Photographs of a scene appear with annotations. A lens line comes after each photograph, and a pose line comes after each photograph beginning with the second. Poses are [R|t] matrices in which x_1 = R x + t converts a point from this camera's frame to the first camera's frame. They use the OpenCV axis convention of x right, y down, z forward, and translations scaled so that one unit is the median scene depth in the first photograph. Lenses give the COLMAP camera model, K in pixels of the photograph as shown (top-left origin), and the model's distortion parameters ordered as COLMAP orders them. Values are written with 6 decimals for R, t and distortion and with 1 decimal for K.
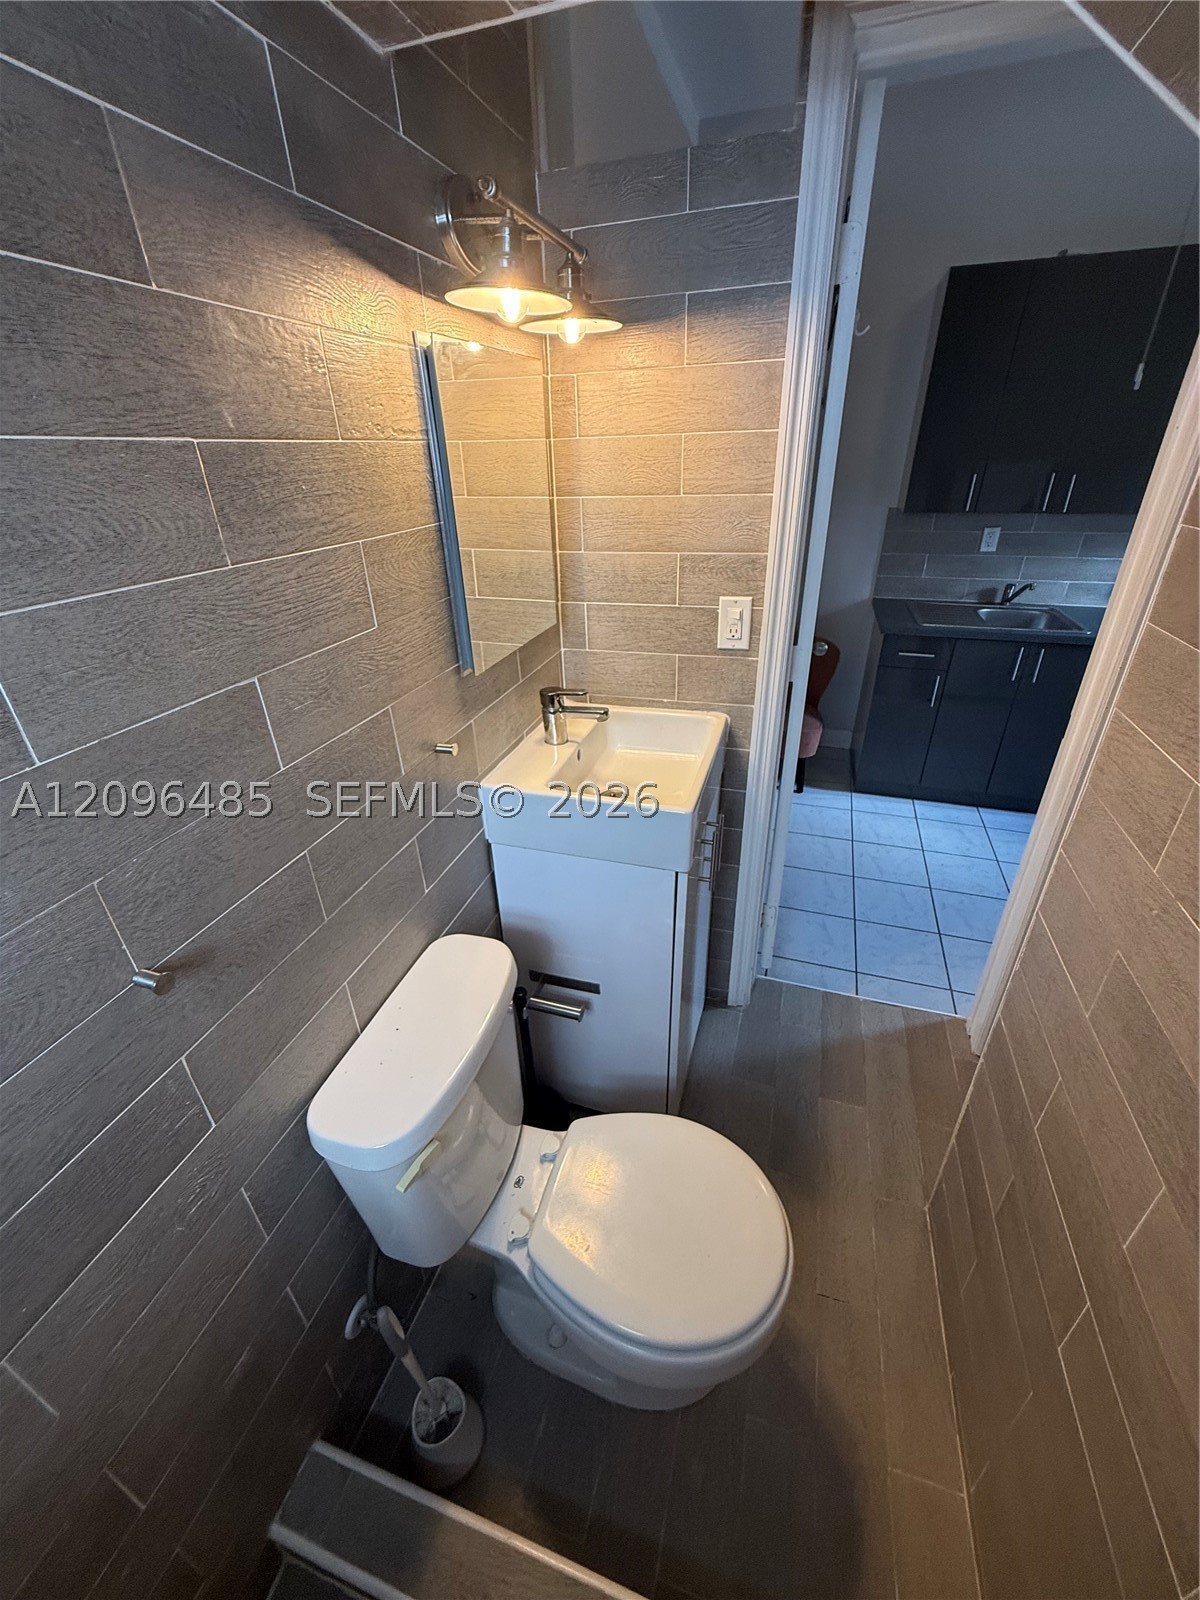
lens RADIAL K [[641.5, 0, 608.6], [0, 641.5, 793.1], [0, 0, 1]] dist [0.001673, 0.000054]
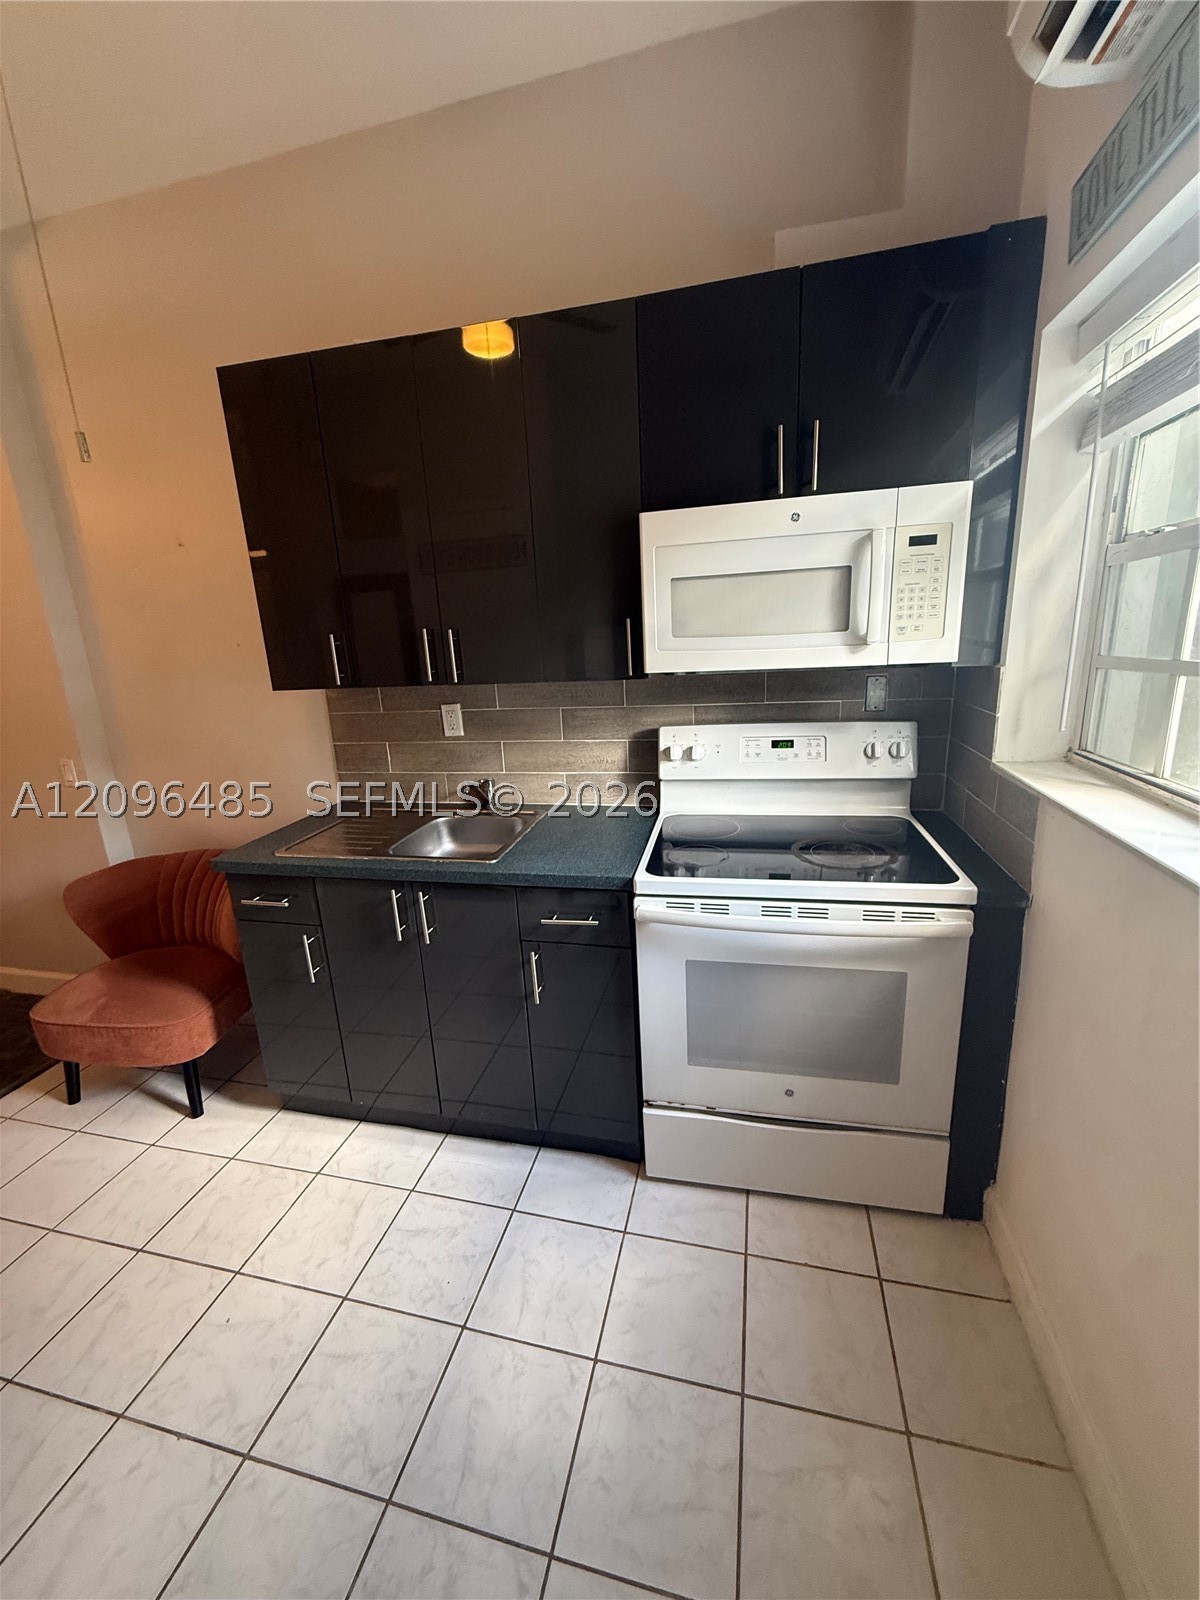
lens RADIAL K [[641.5, 0, 601.2], [0, 641.5, 795.4], [0, 0, 1]] dist [0.001673, 0.000054]
pose [[0.997503, -0.045116, 0.054336, 0.719957], [0.056657, 0.970516, -0.234281, -0.140950], [-0.042164, 0.236775, 0.970649, 0.330538]]
